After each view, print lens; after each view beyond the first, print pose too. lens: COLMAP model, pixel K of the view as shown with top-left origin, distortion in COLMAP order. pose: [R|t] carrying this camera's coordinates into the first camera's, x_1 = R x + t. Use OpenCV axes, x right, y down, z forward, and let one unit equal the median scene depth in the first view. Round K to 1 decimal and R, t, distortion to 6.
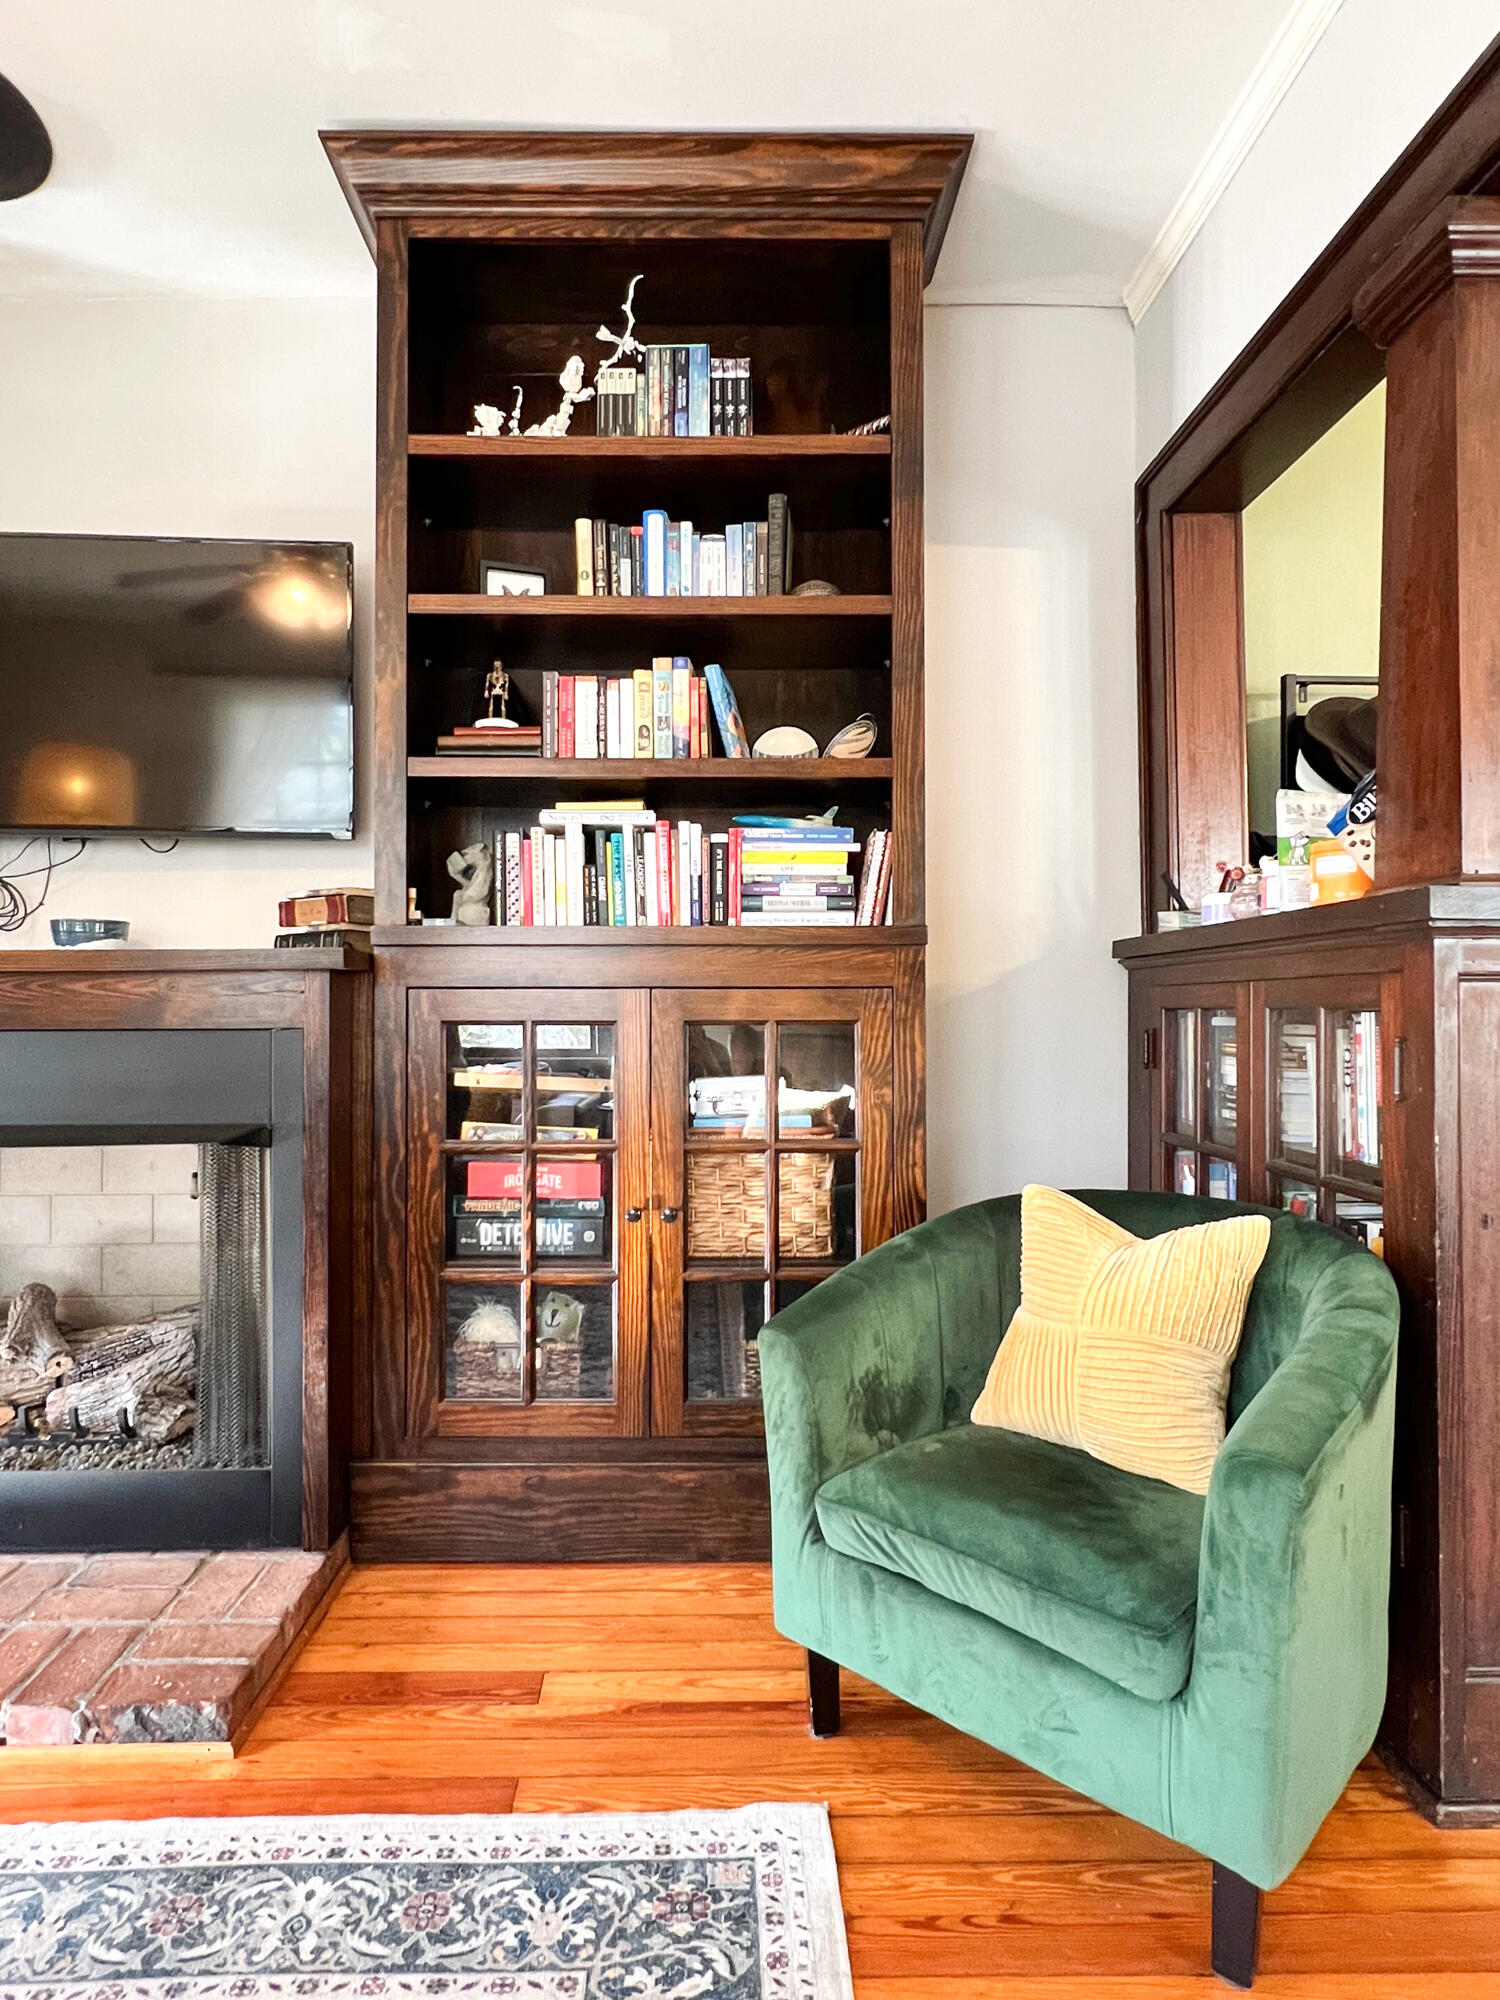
lens RADIAL K [[1111.1, 0, 716.4], [0, 1111.1, 999.6], [0, 0, 1]] dist [0.001201, -0.000375]
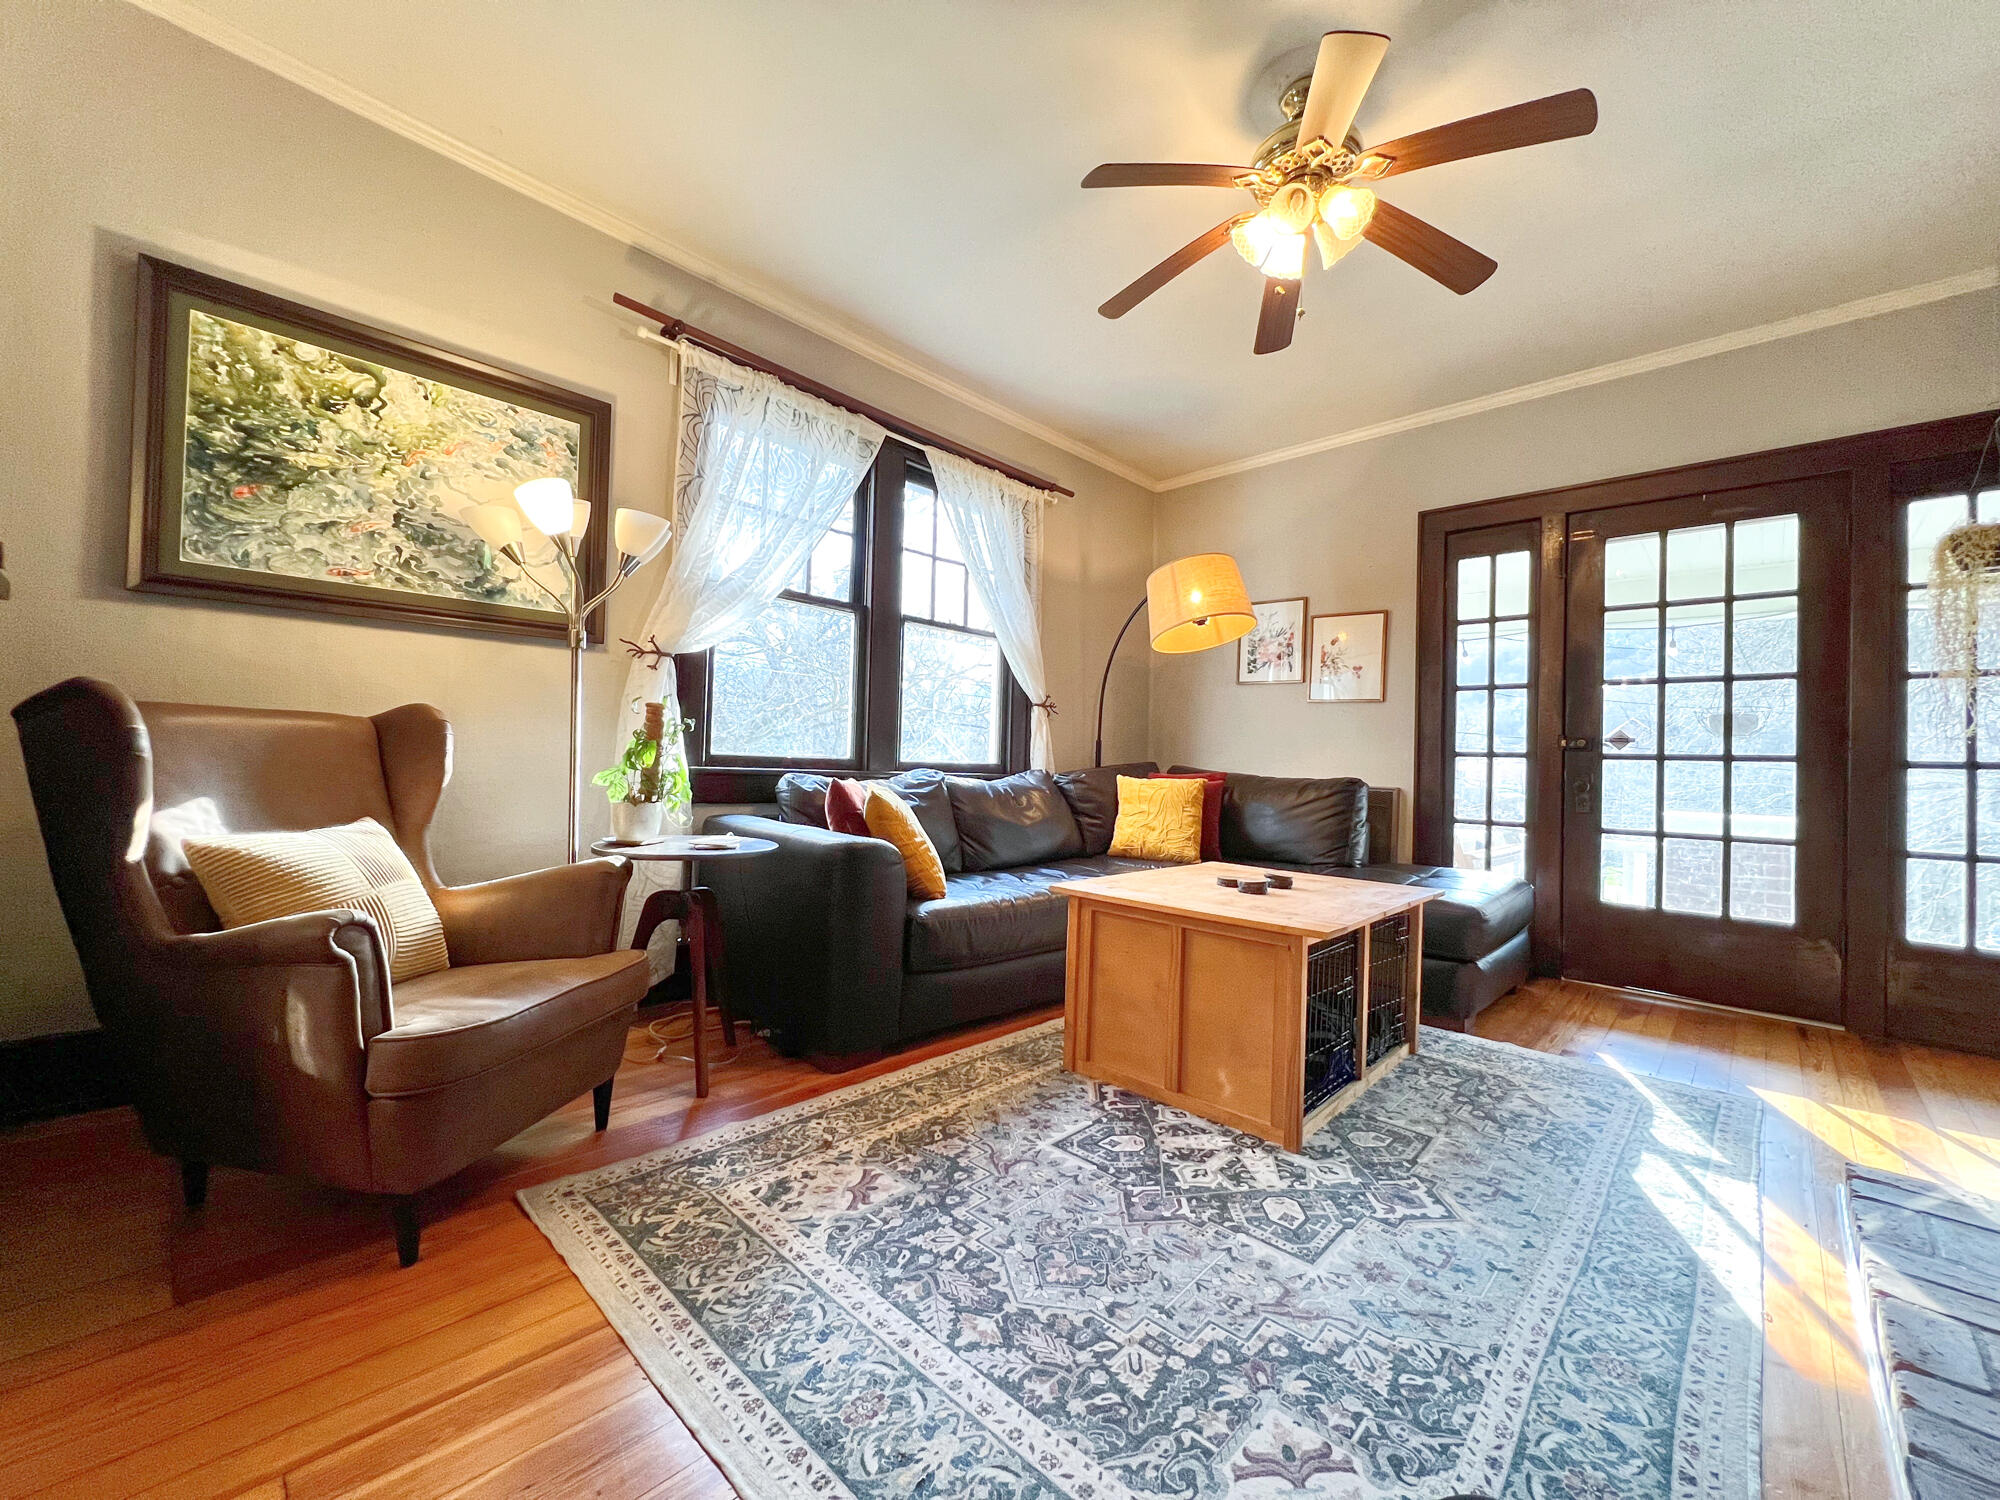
lens RADIAL K [[805.1, 0, 1002.3], [0, 805.1, 745.8], [0, 0, 1]] dist [-0.000875, 0.000367]
pose [[-0.704107, -0.035370, -0.709213, 0.351352], [-0.018006, 0.999327, -0.031963, 0.085151], [0.709866, -0.009735, -0.704270, 0.787509]]
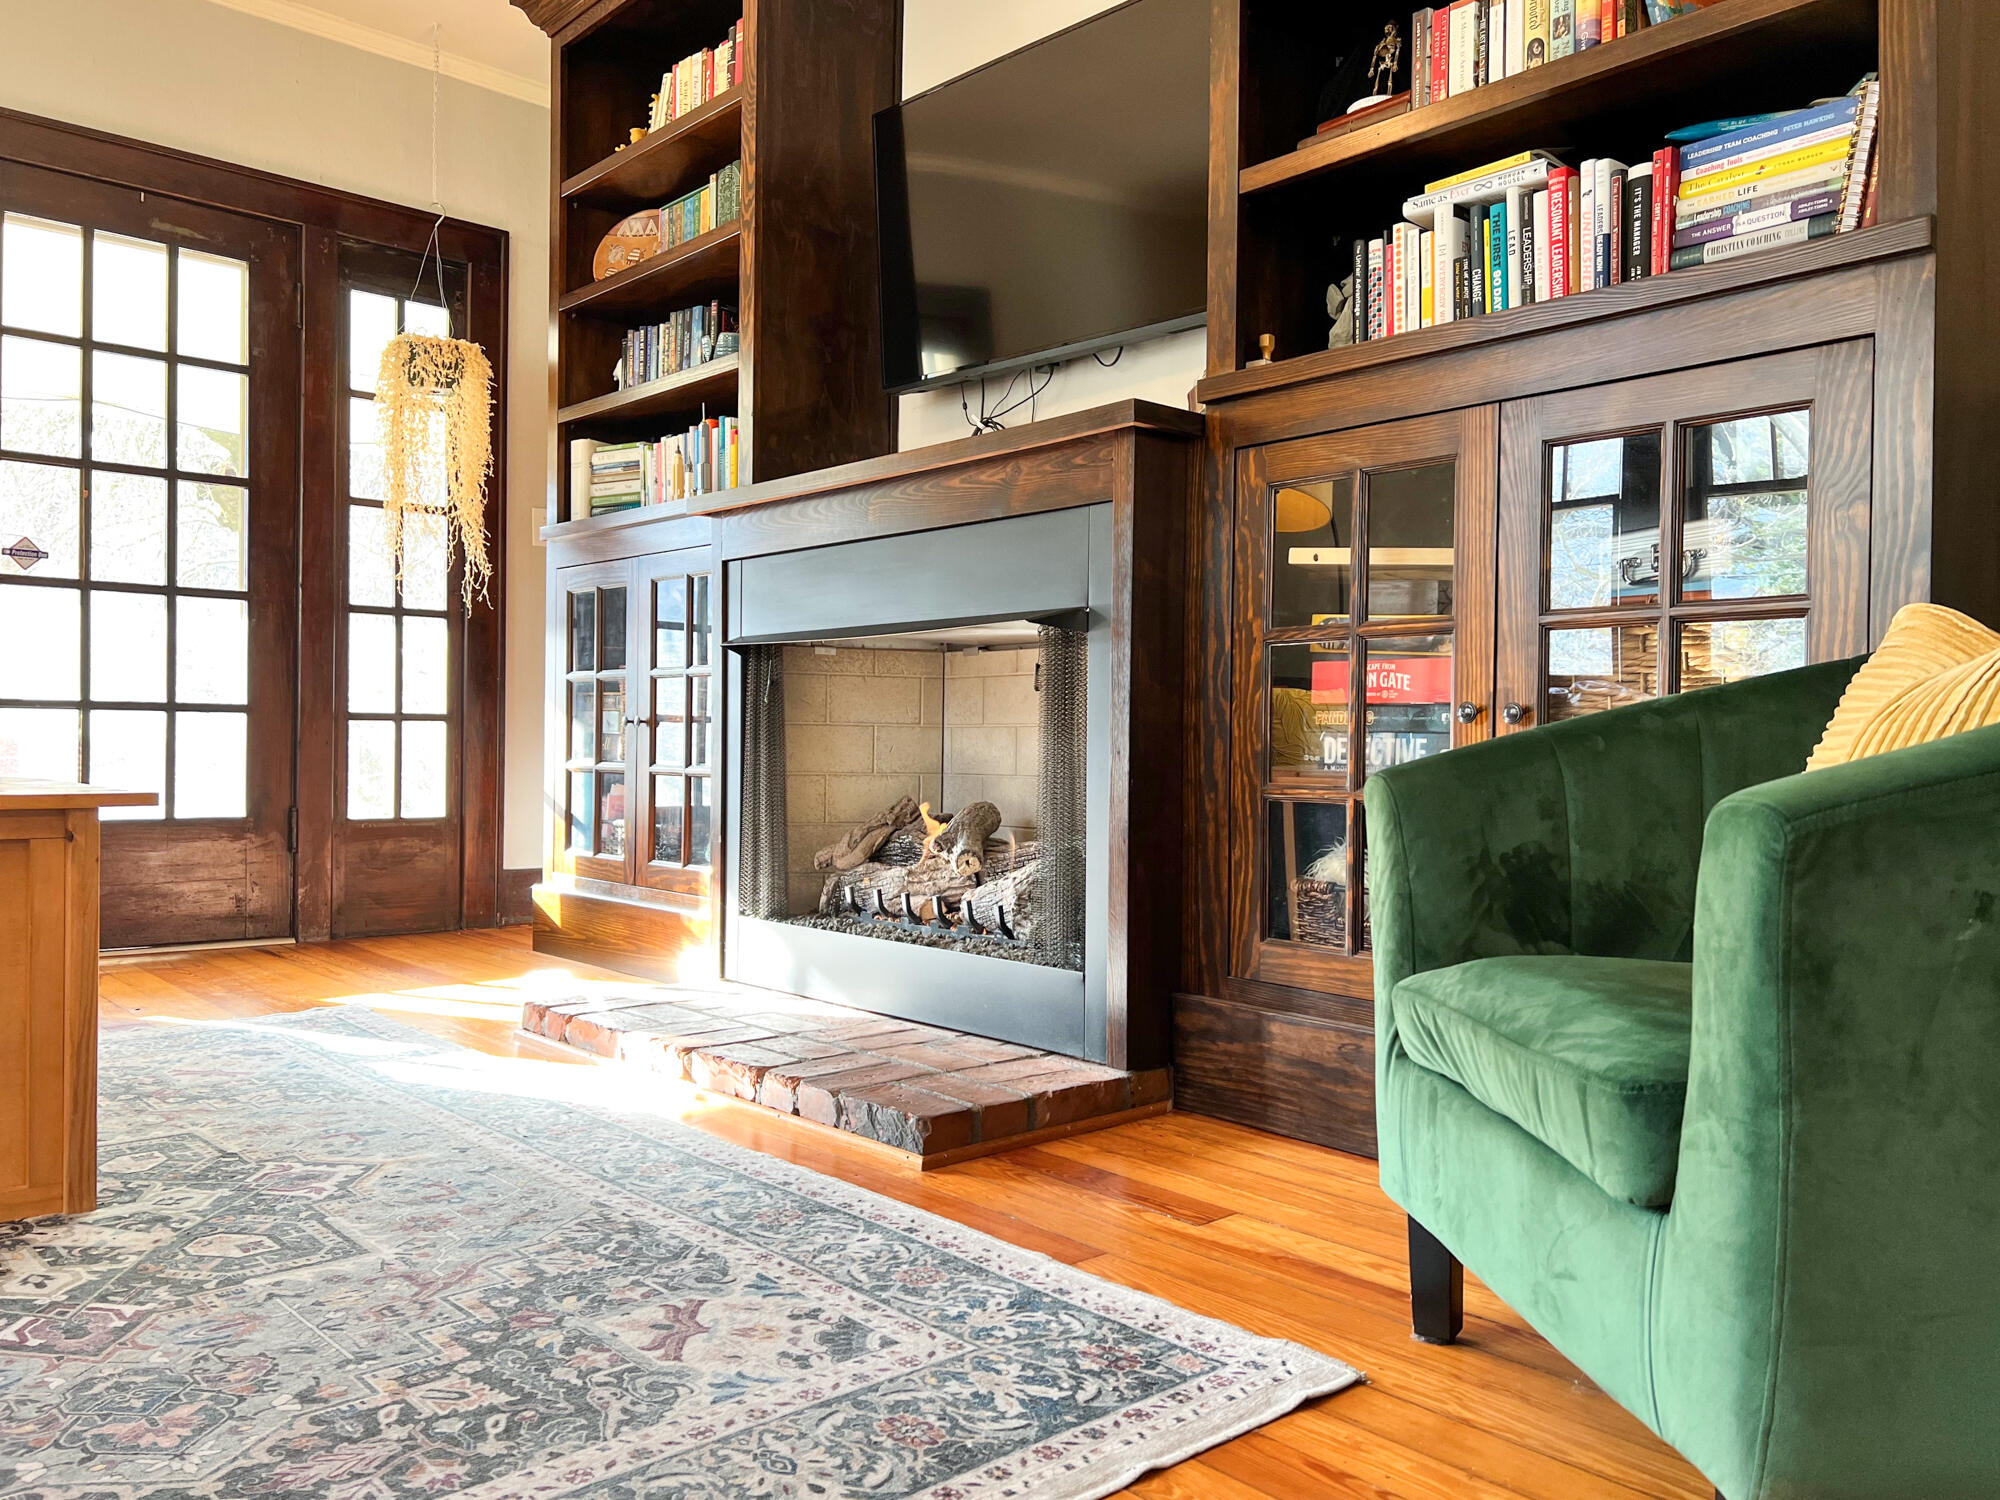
lens RADIAL K [[1511.5, 0, 992.0], [0, 1511.5, 745.6], [0, 0, 1]] dist [0.060737, -0.063107]
pose [[0.655492, 0.008775, -0.755151, 0.544200], [0.002453, 0.999902, 0.013748, 0.227868], [0.755198, -0.010864, 0.655407, 0.116818]]
